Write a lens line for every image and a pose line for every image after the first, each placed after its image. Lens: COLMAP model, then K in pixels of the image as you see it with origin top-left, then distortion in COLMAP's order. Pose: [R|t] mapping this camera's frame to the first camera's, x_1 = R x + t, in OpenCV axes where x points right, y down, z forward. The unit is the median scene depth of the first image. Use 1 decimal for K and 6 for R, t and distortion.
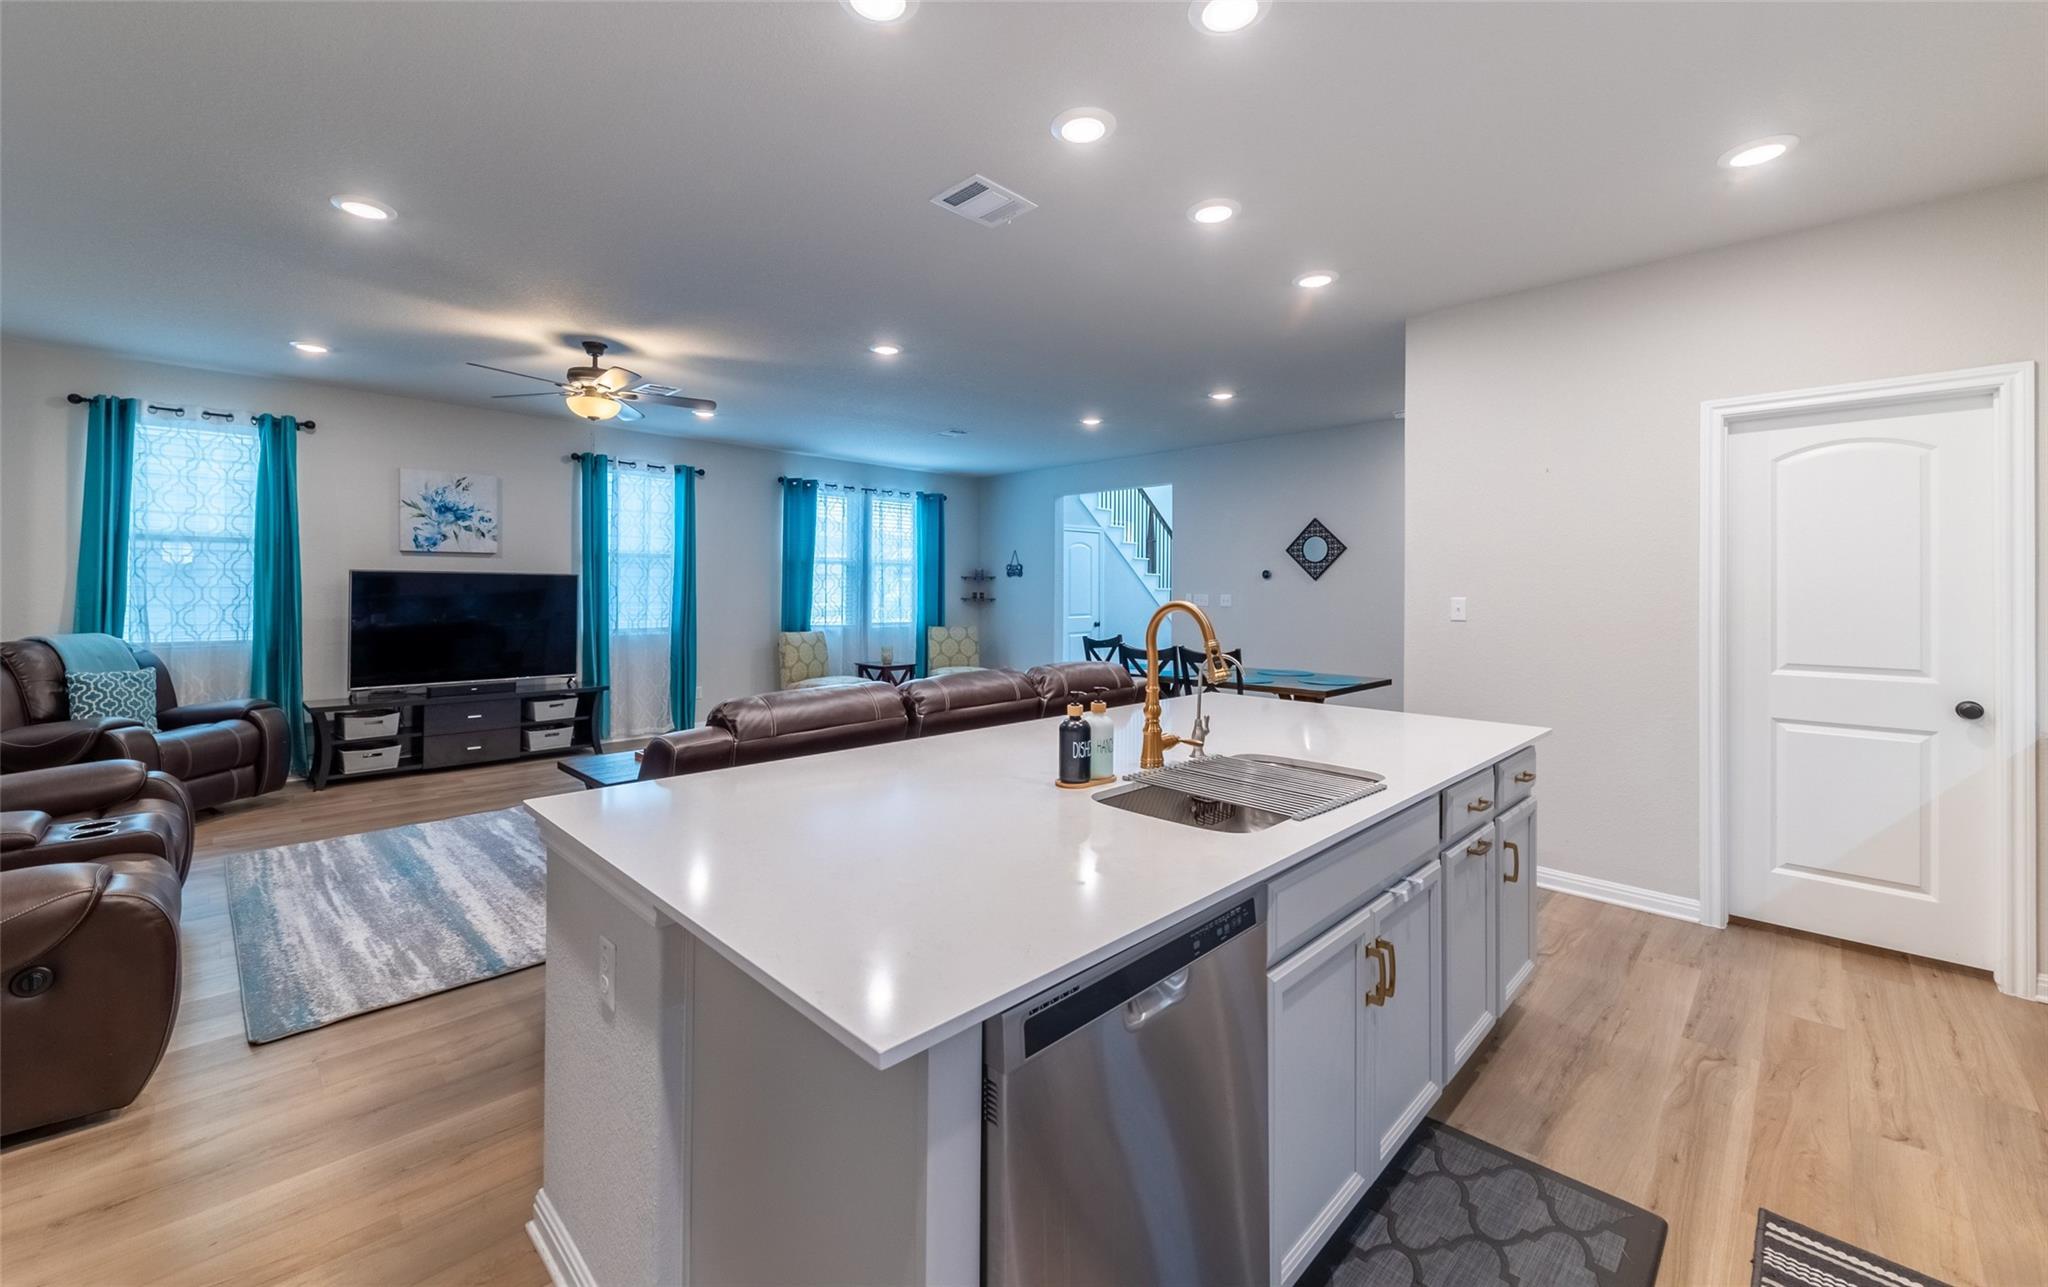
lens RADIAL K [[822.4, 0, 1020.3], [0, 822.4, 582.6], [0, 0, 1]] dist [-0.002414, -0.000874]
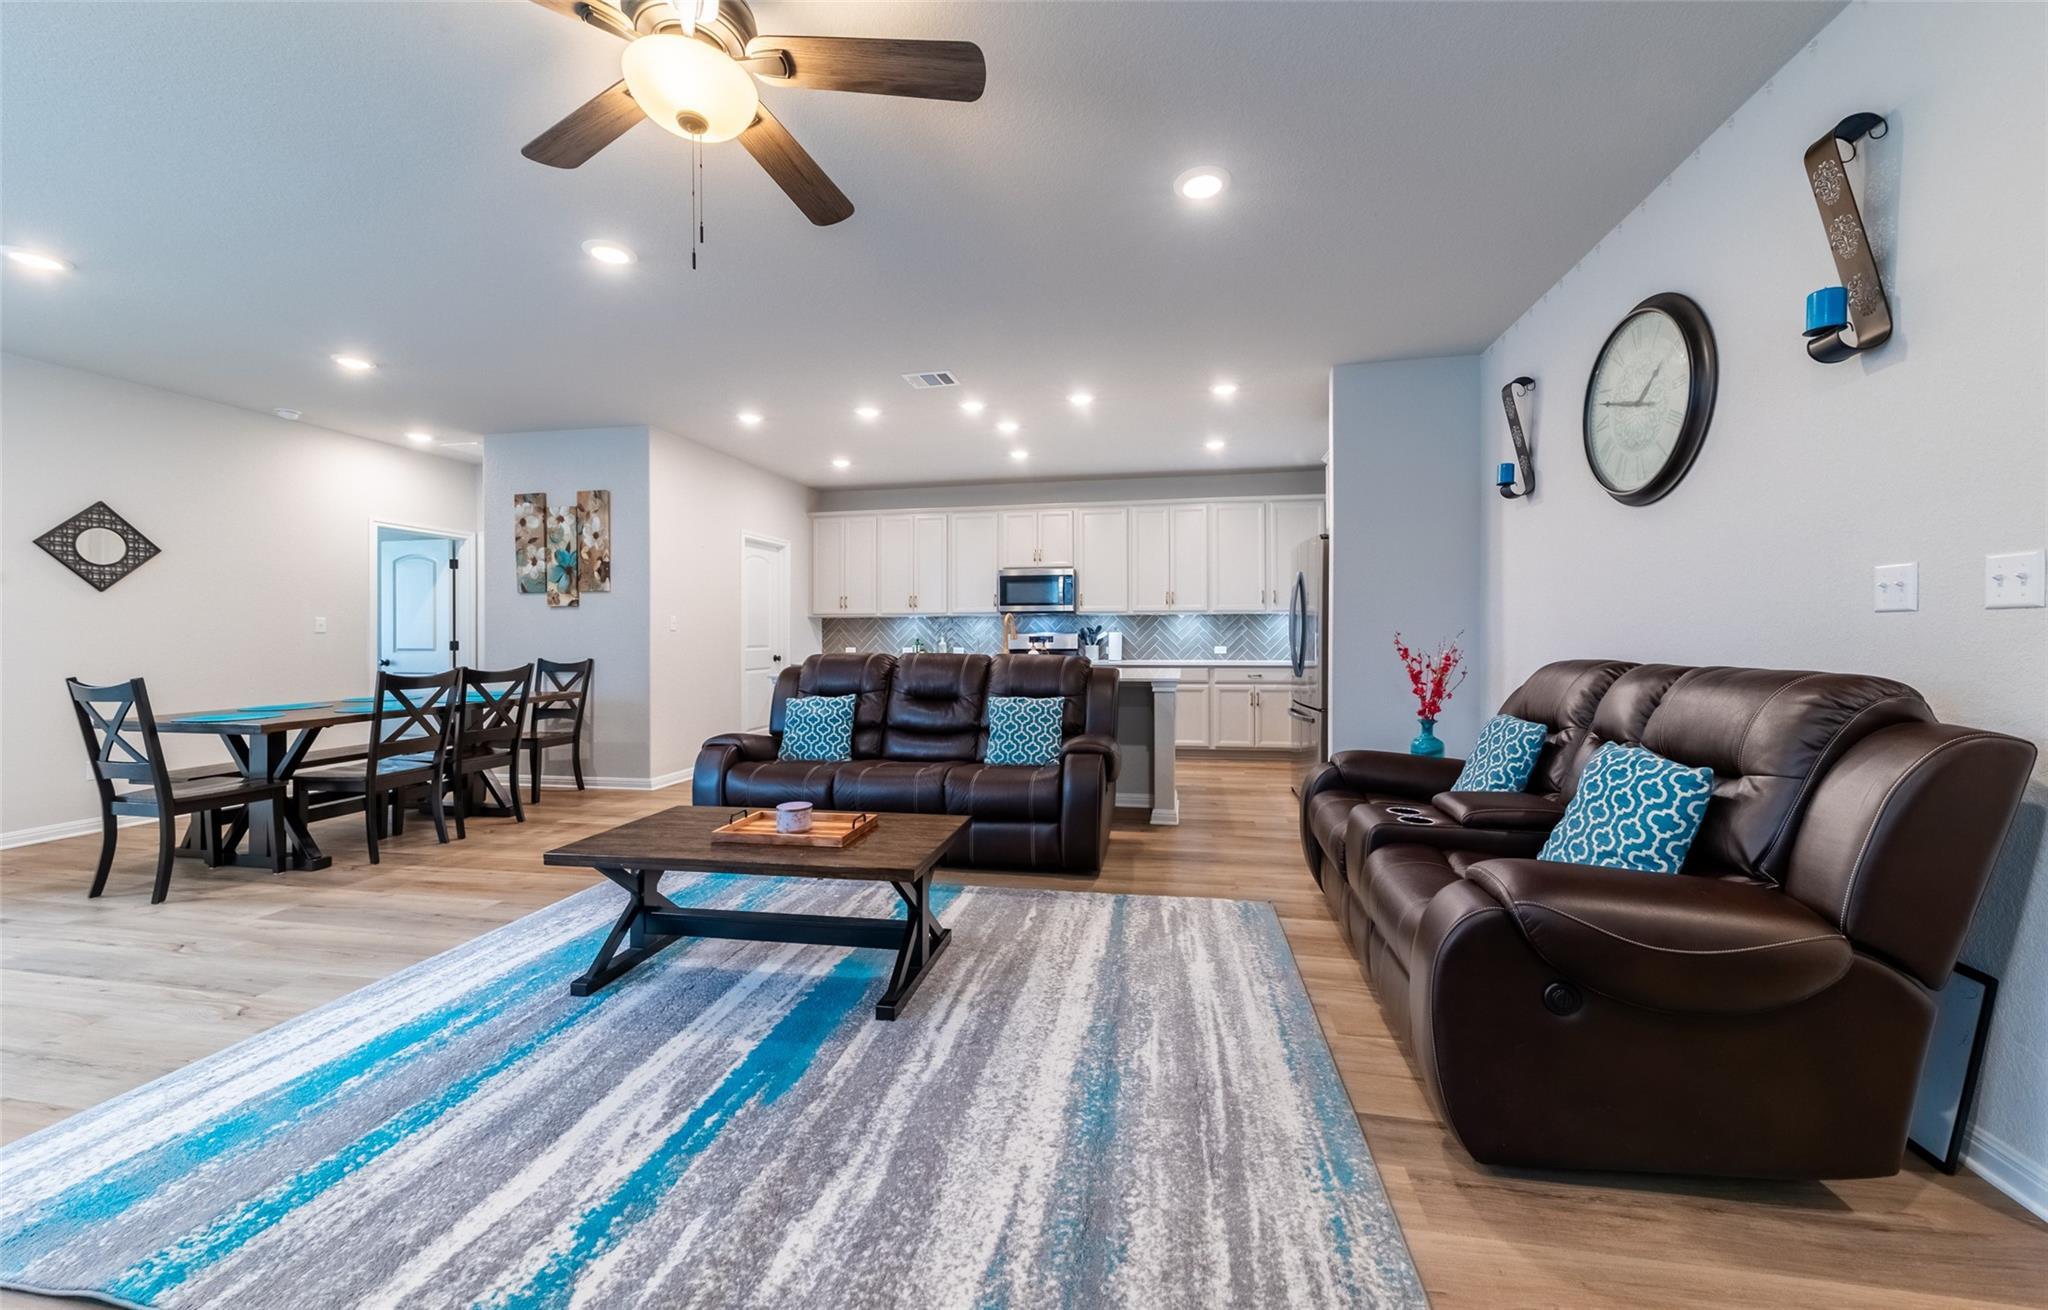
lens RADIAL K [[741.6, 0, 1032.4], [0, 741.6, 637.5], [0, 0, 1]] dist [0.015000, -0.007663]
pose [[-0.560461, -0.006086, 0.828158, -1.268994], [-0.006124, 0.999976, 0.003204, 0.061757], [-0.828158, -0.003276, -0.560485, 1.484025]]
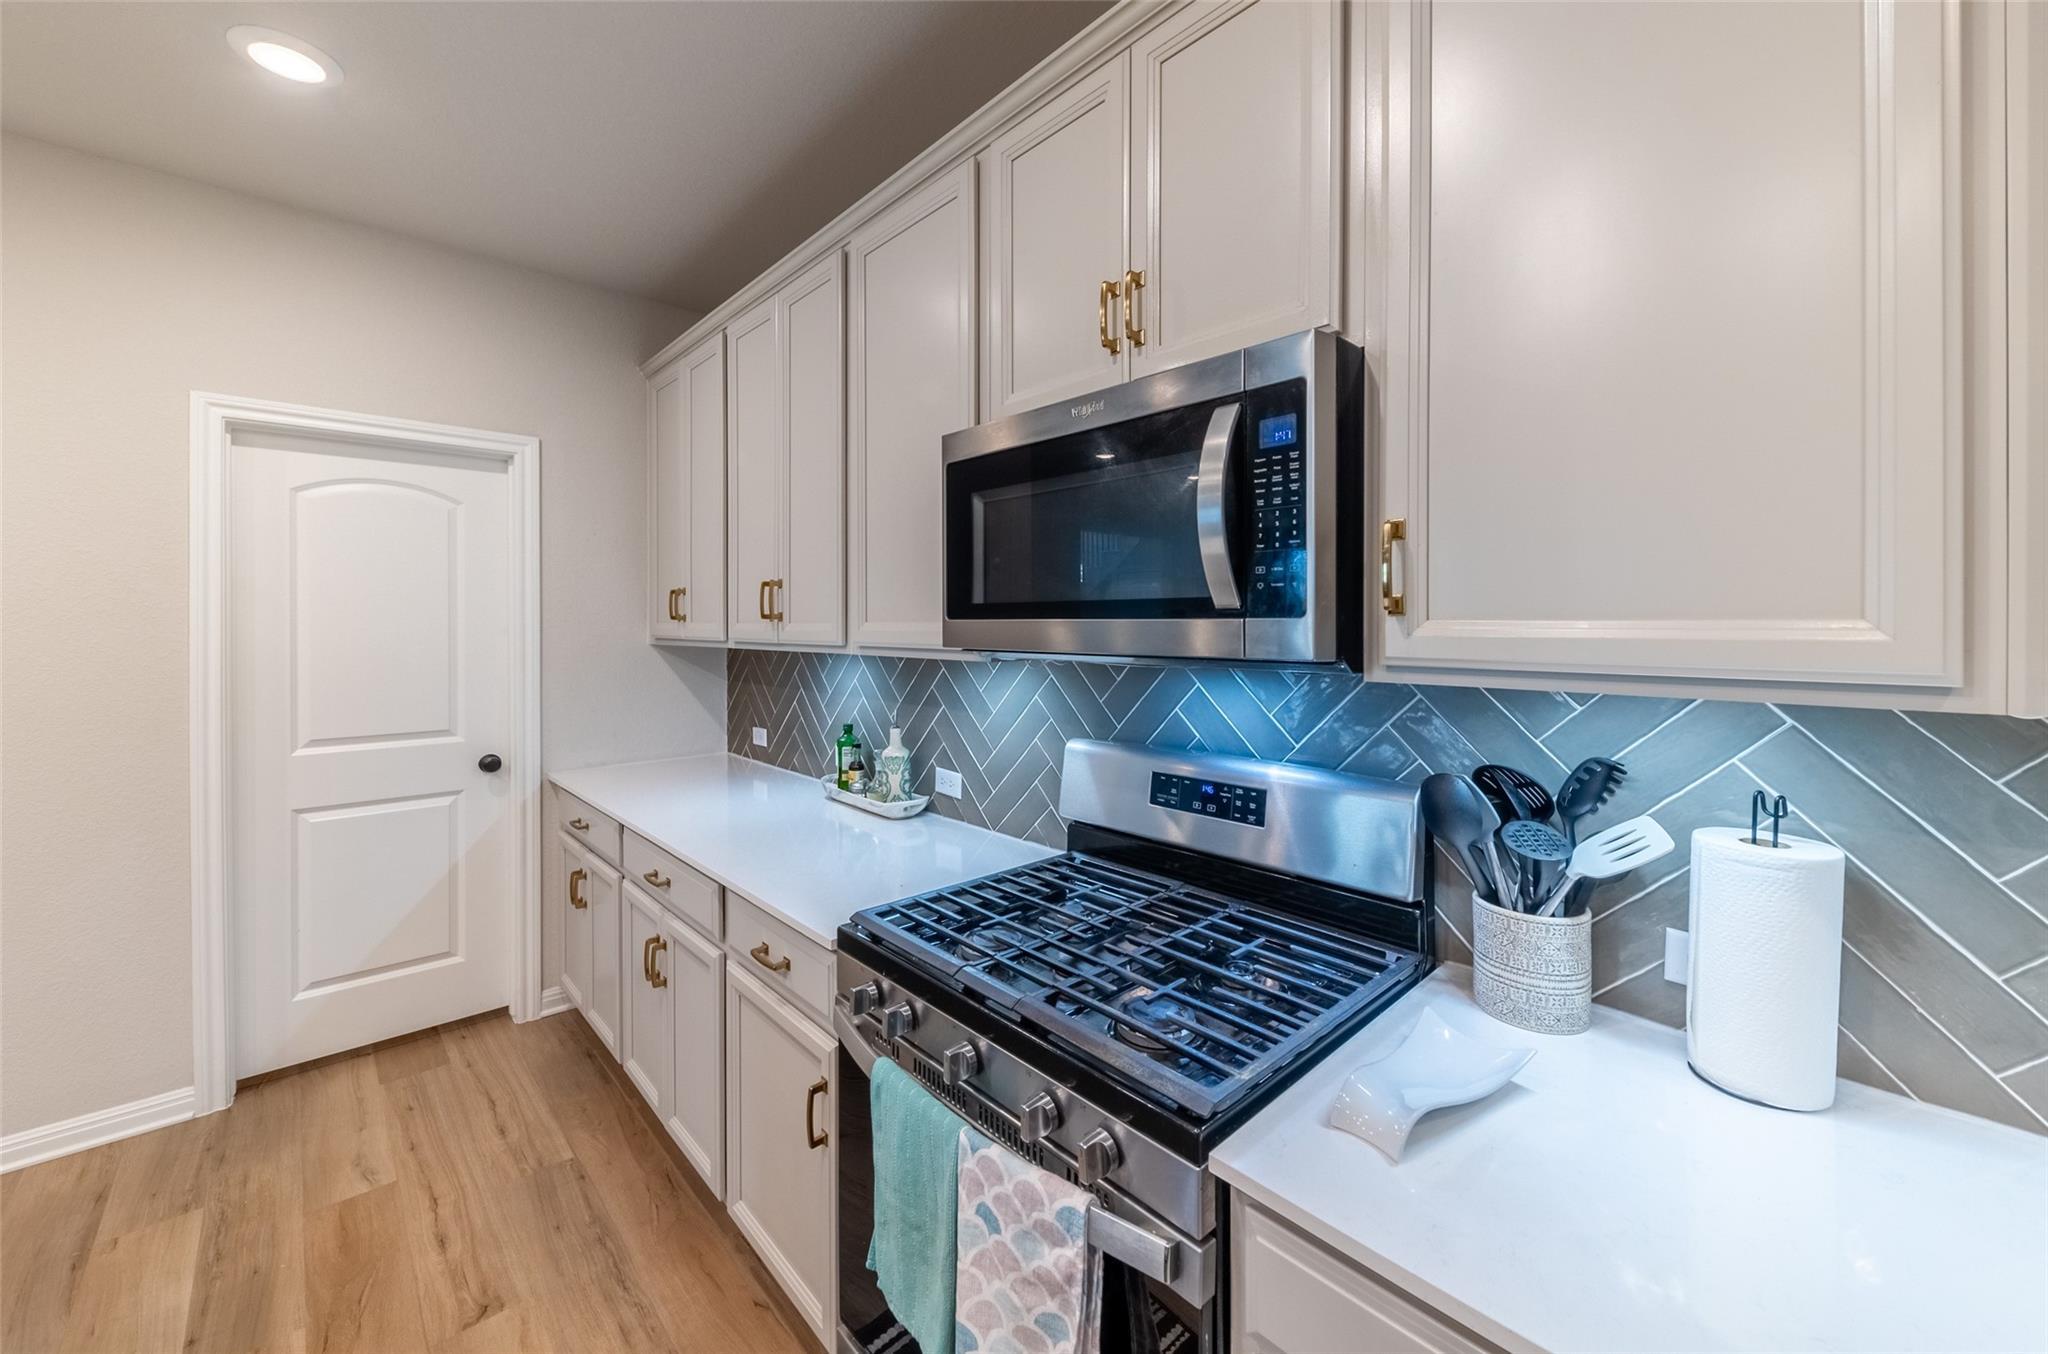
lens RADIAL K [[760.9, 0, 1033.9], [0, 760.9, 627.5], [0, 0, 1]] dist [0.000532, -0.004025]
pose [[0.027209, -0.006043, 0.999612, 0.193644], [-0.008436, 0.999945, 0.006275, -0.023510], [-0.999594, -0.008604, 0.027156, 0.252736]]
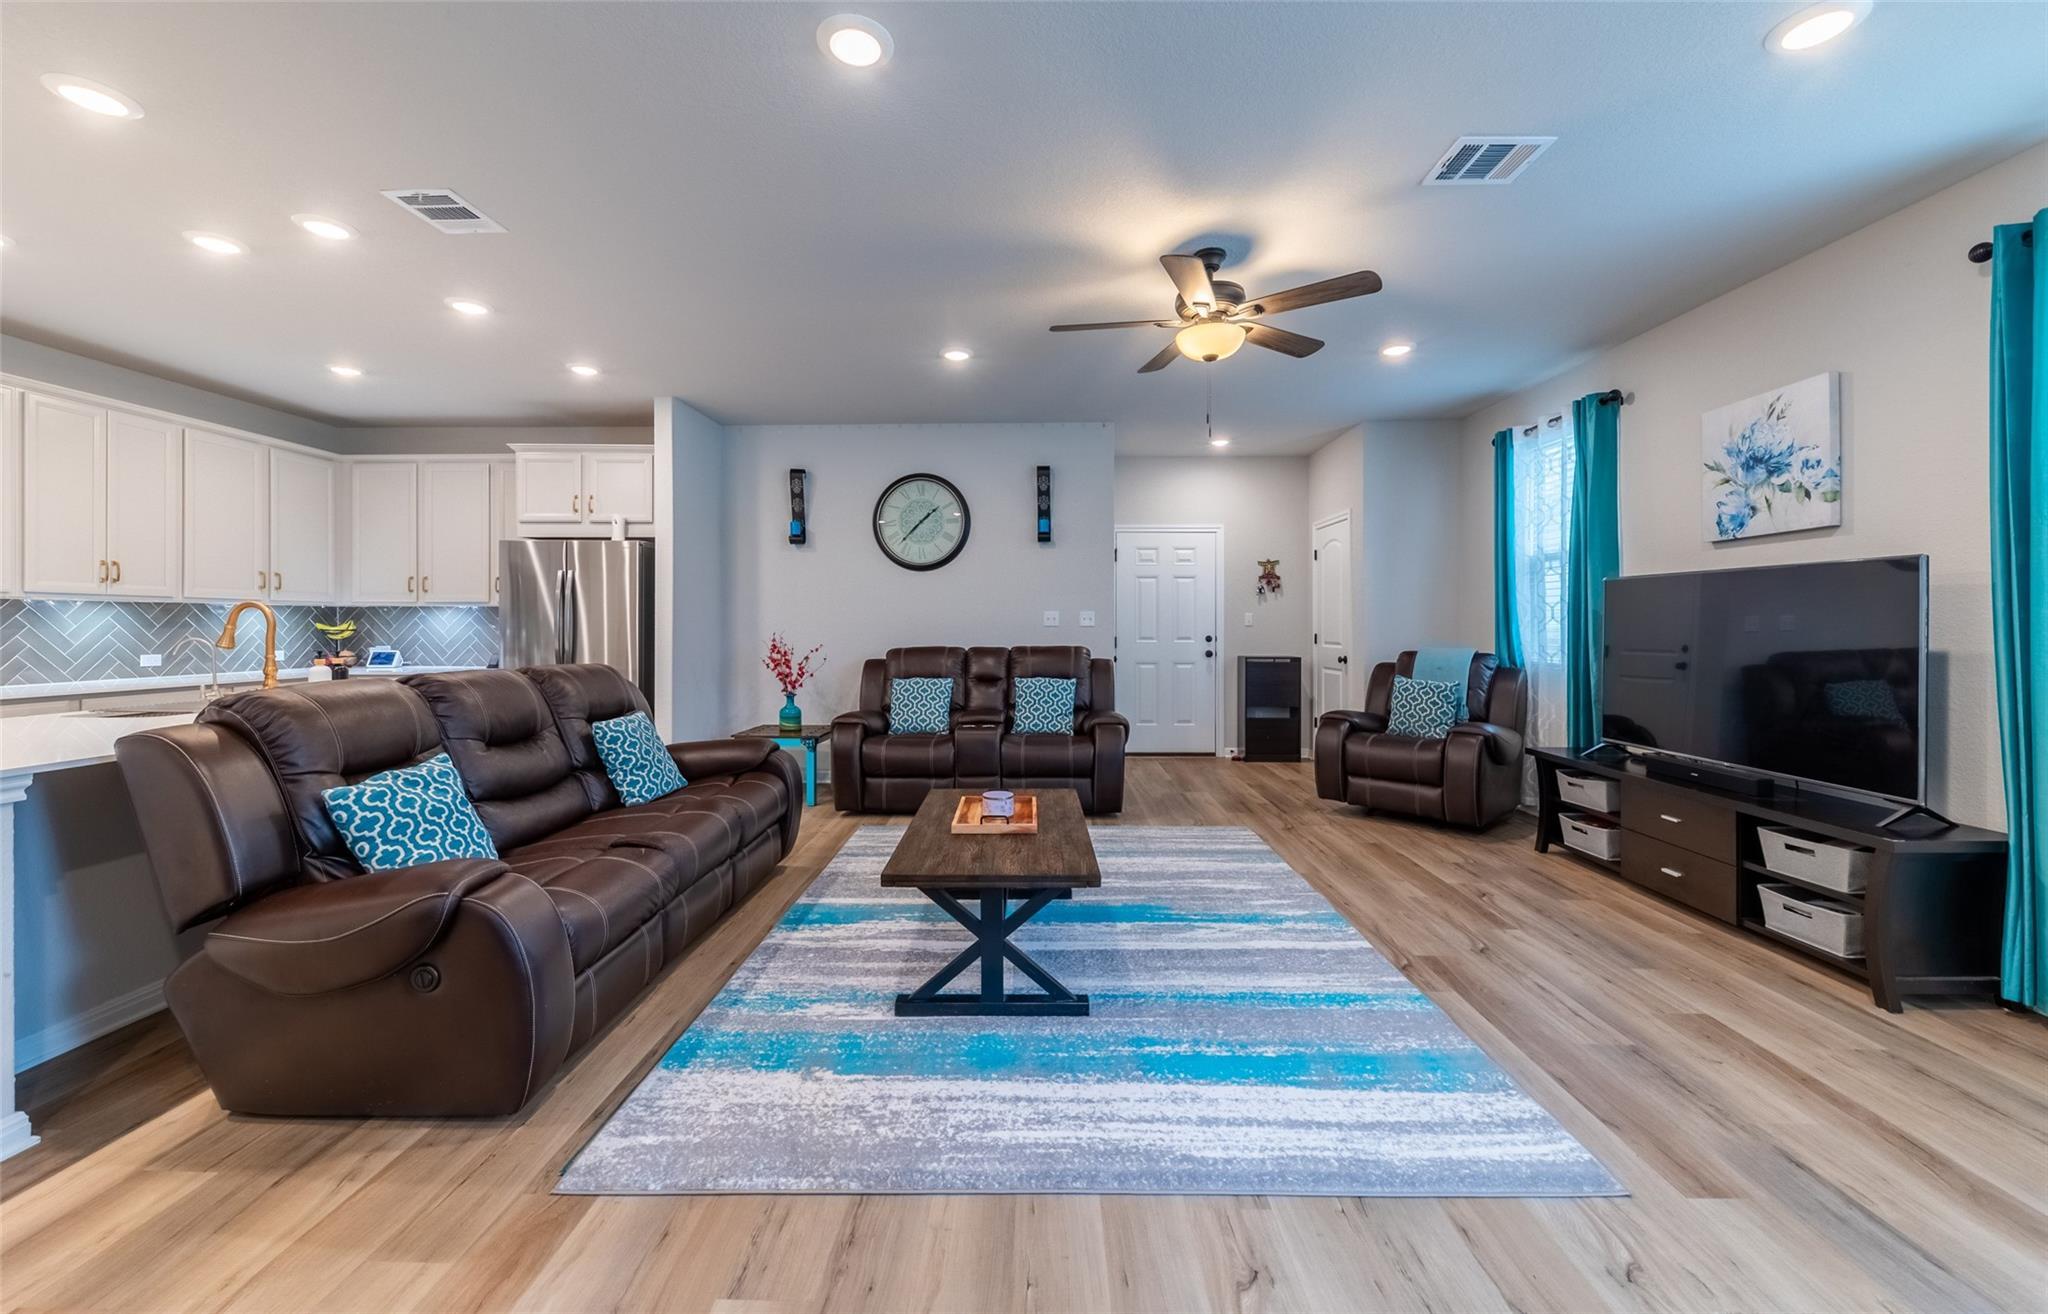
lens RADIAL K [[786.4, 0, 1027.4], [0, 786.4, 625.8], [0, 0, 1]] dist [0.007634, -0.003419]
pose [[-0.725191, -0.004388, -0.688534, 0.092239], [0.001881, 0.999963, -0.008354, 0.054020], [0.688546, -0.007353, -0.725156, 1.933858]]
